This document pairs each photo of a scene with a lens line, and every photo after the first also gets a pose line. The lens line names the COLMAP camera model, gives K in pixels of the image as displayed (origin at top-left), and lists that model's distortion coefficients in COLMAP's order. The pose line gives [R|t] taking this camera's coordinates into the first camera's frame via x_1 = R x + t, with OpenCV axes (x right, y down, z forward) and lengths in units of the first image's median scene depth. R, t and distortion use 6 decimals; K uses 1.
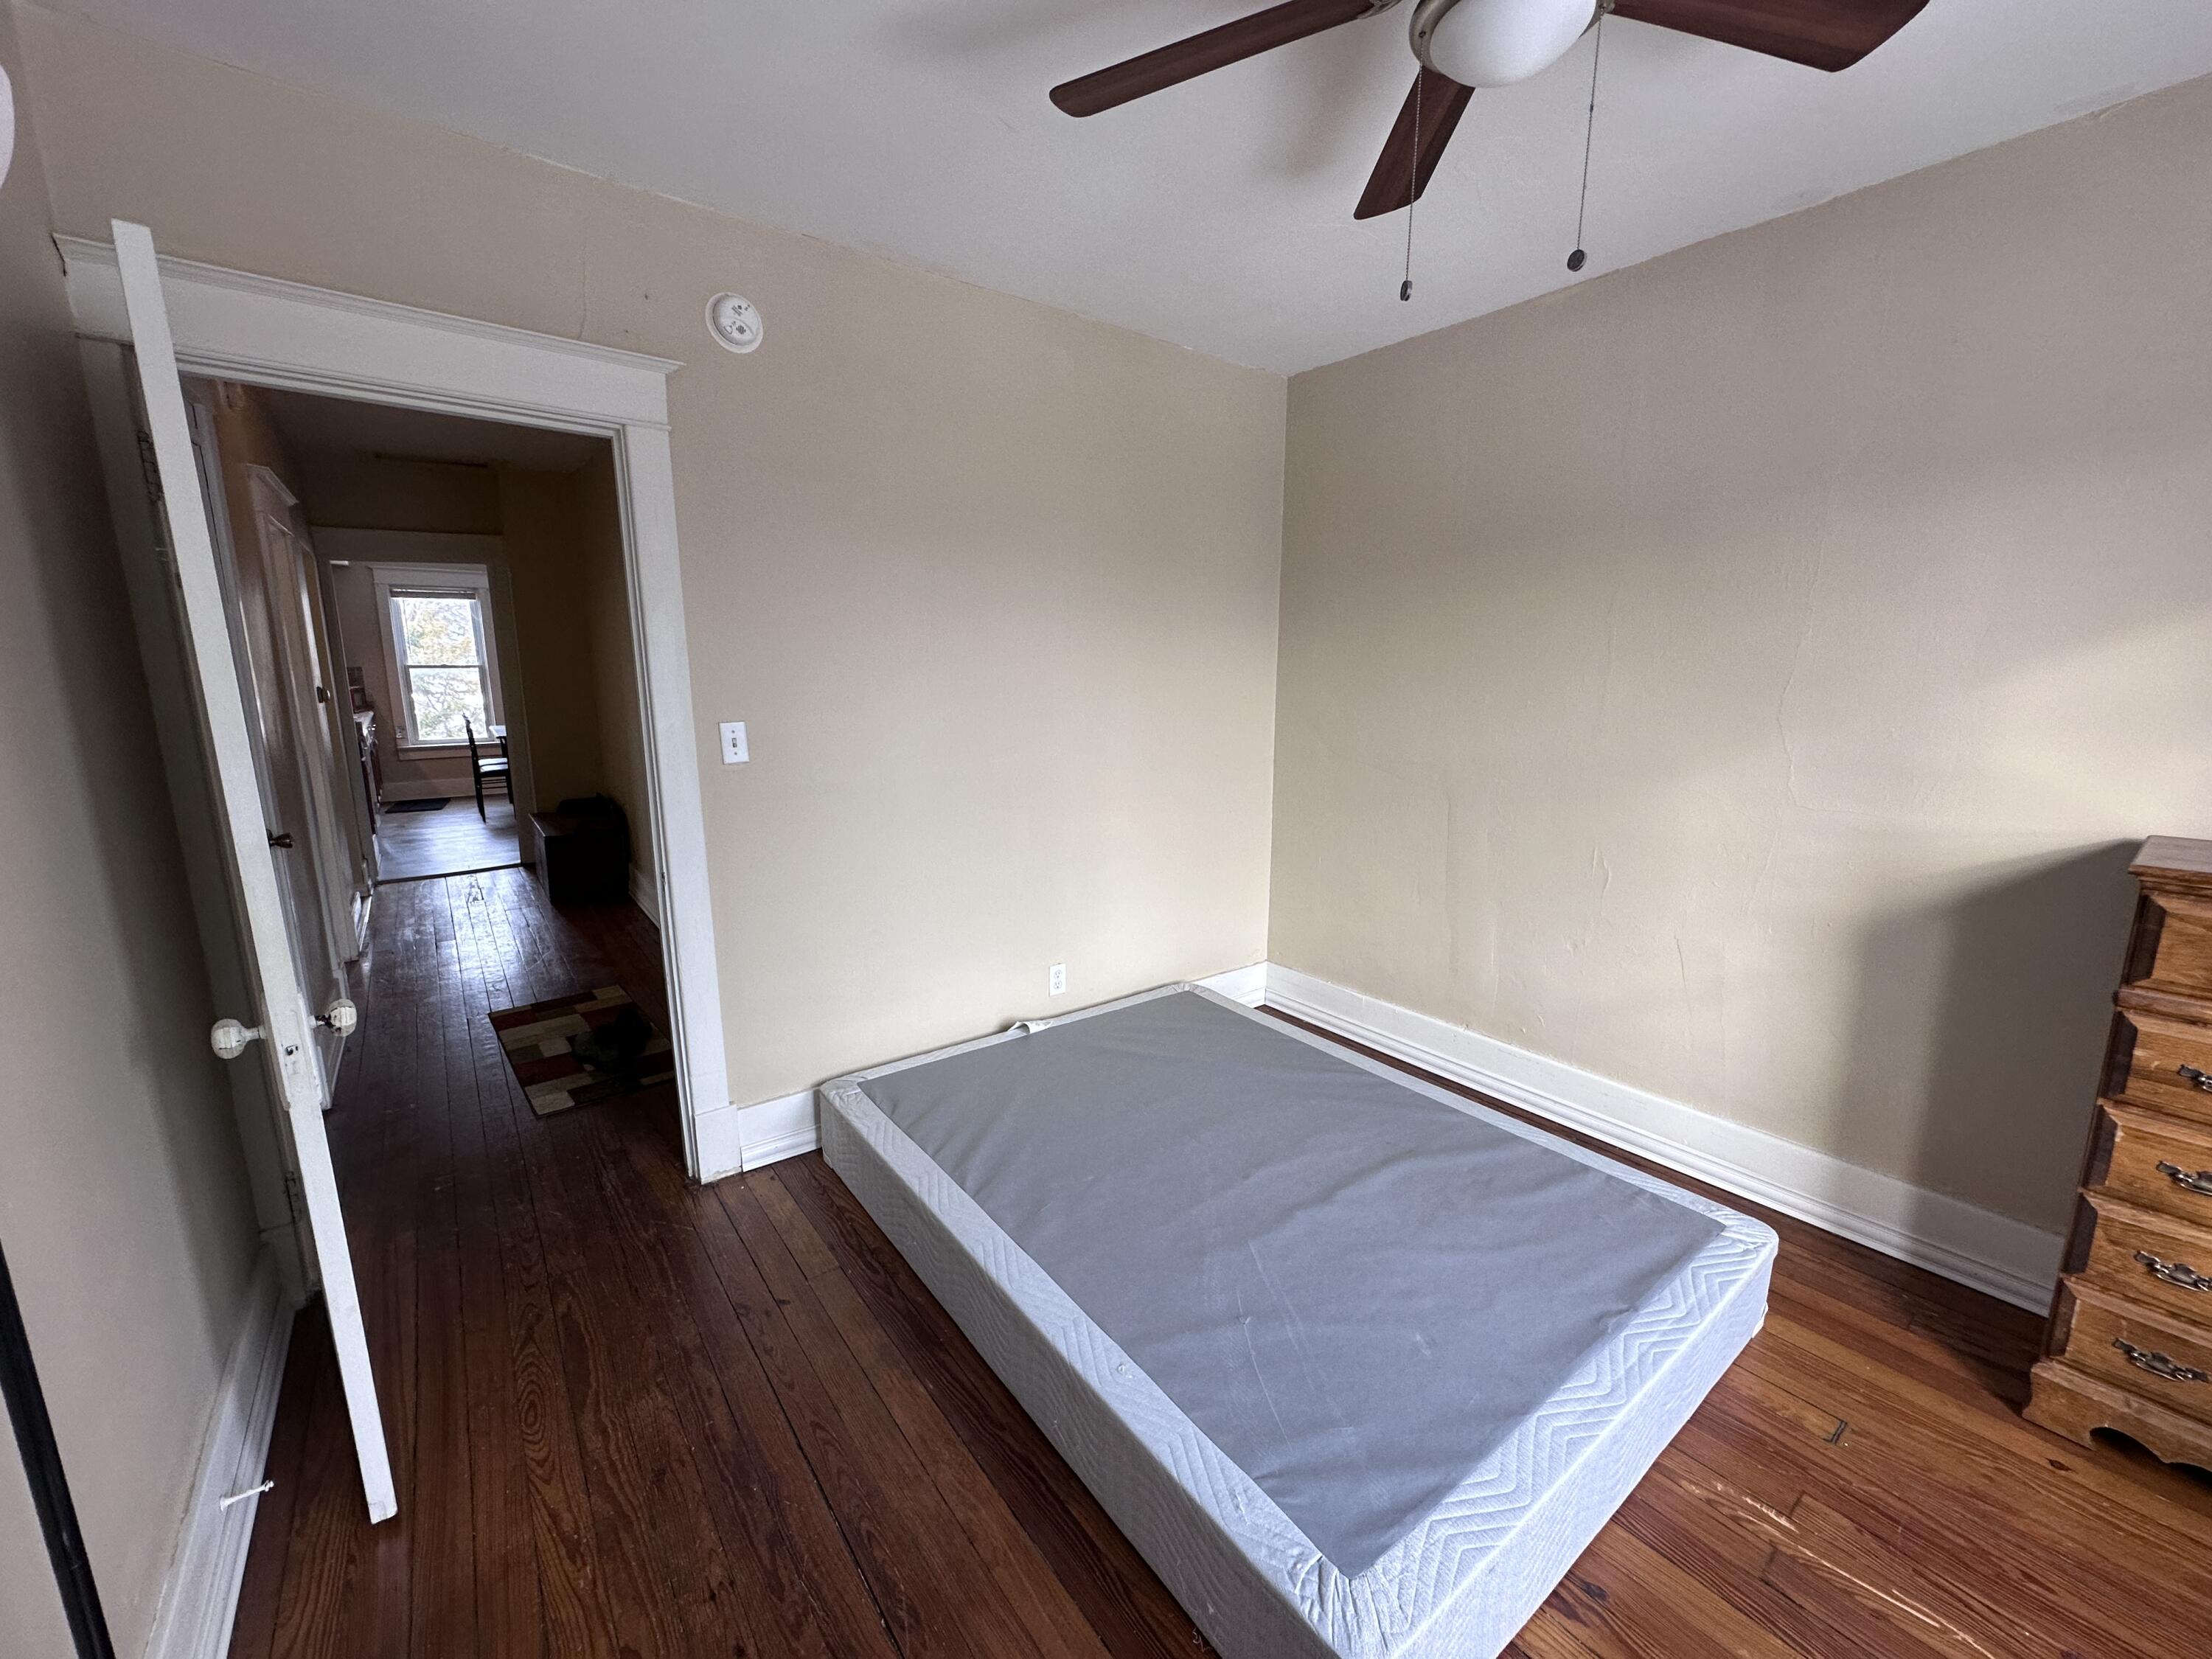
lens RADIAL K [[887.1, 0, 1116.2], [0, 887.1, 830.5], [0, 0, 1]] dist [-0.004471, -0.000139]
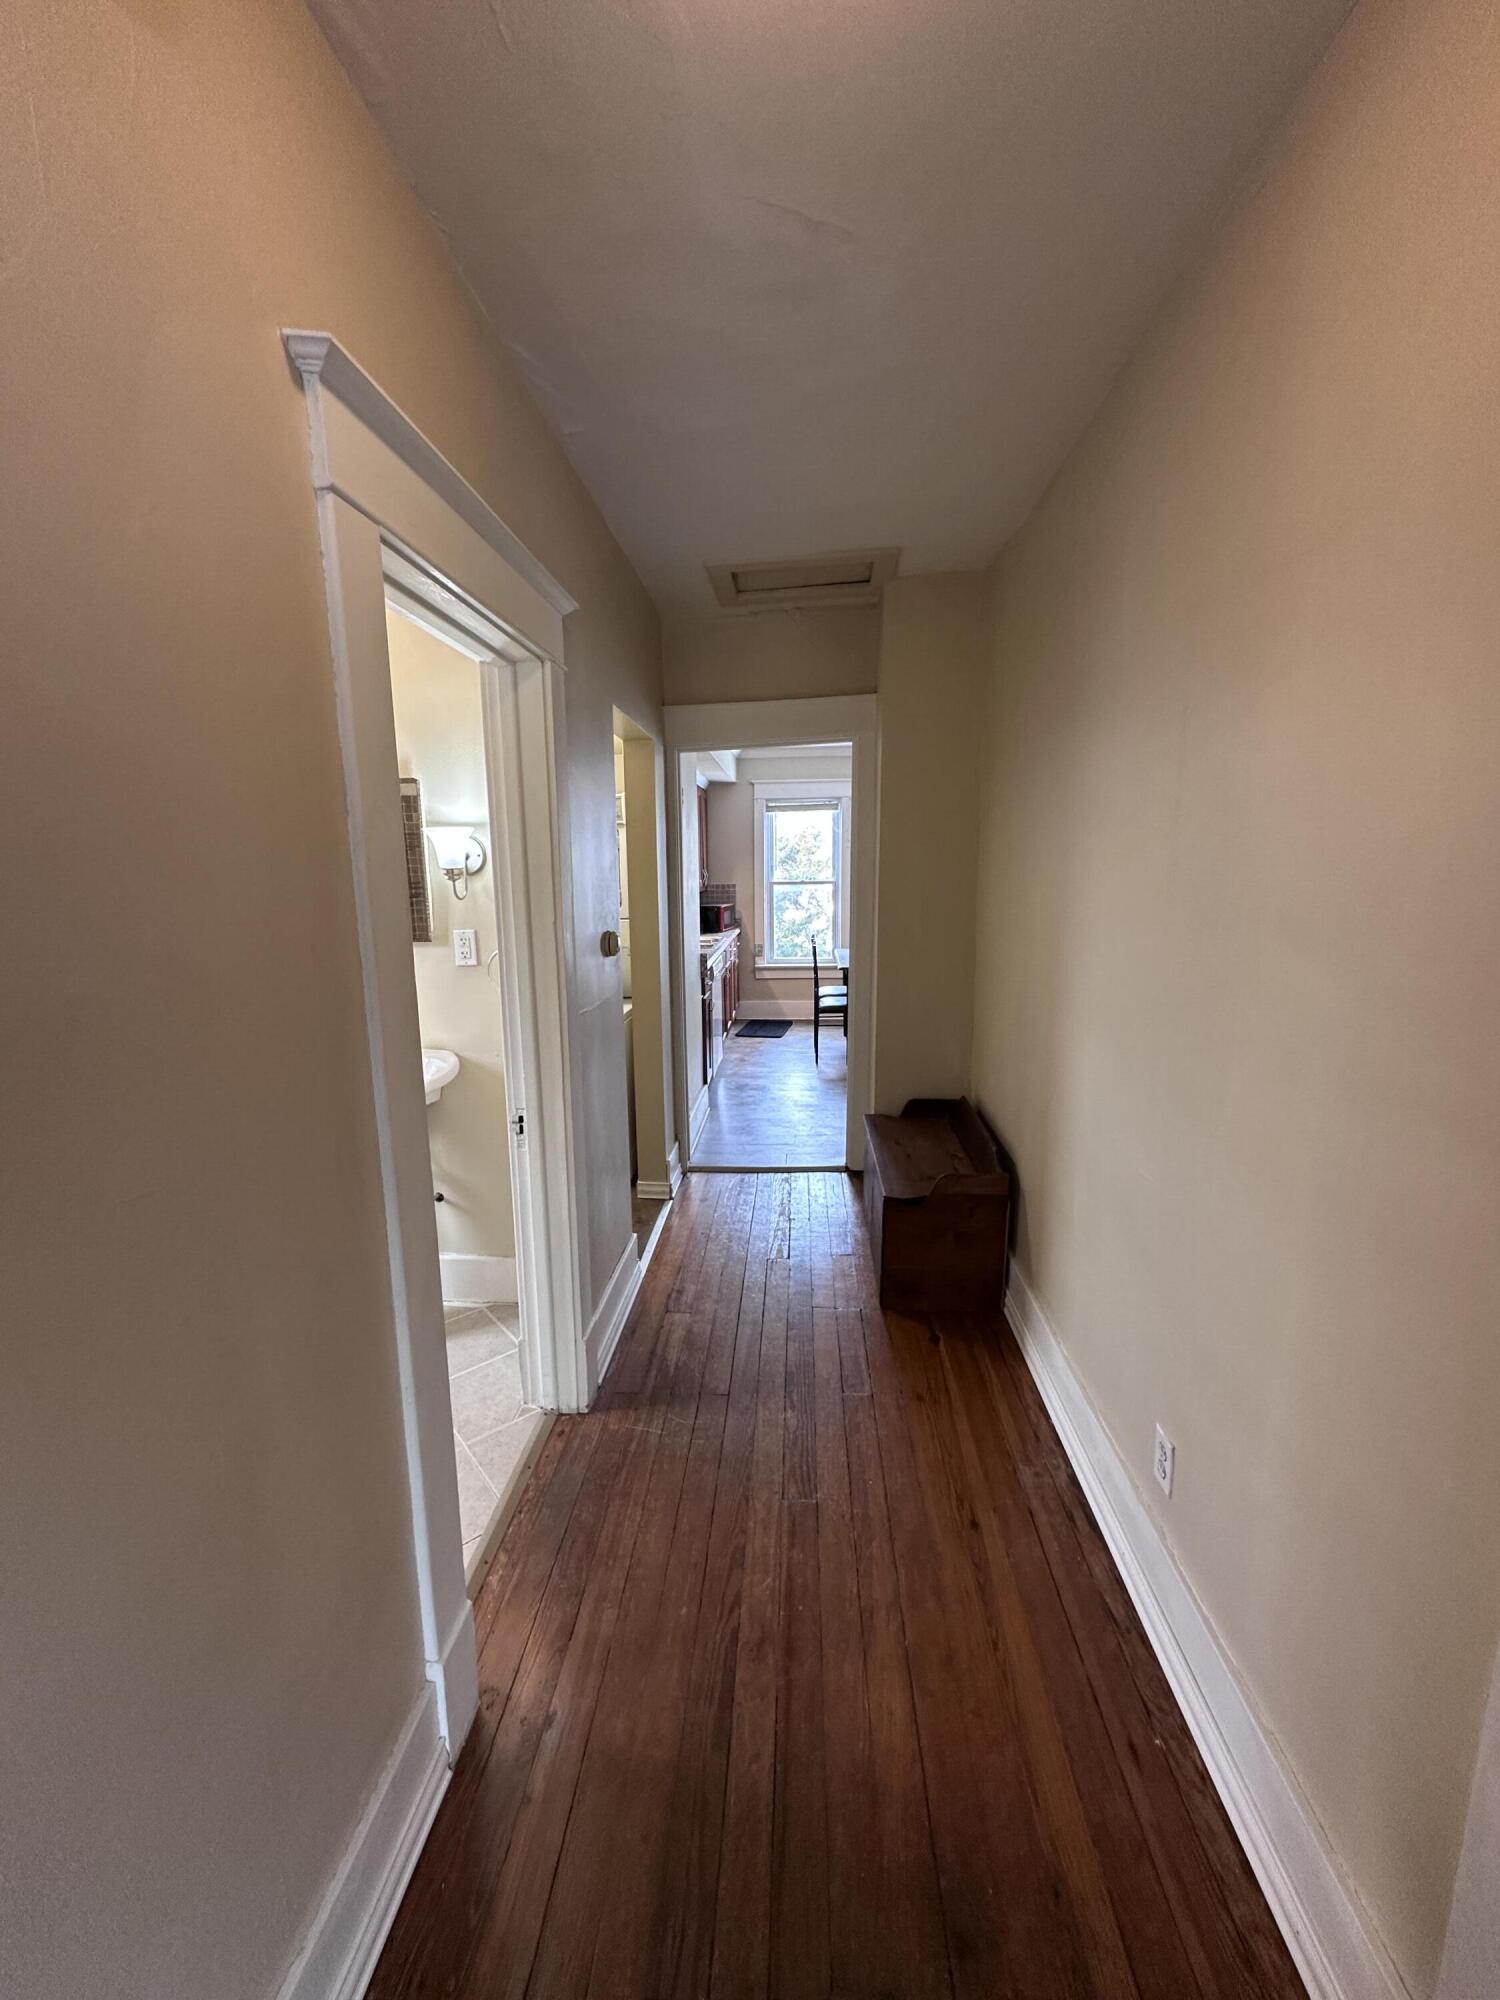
lens RADIAL K [[802.1, 0, 749.8], [0, 802.1, 1005.3], [0, 0, 1]] dist [-0.004471, -0.000139]
pose [[0.748954, 0.099496, -0.655109, -0.231879], [-0.111658, 0.993475, 0.023232, -0.070590], [0.653146, 0.055749, 0.755177, 0.329903]]
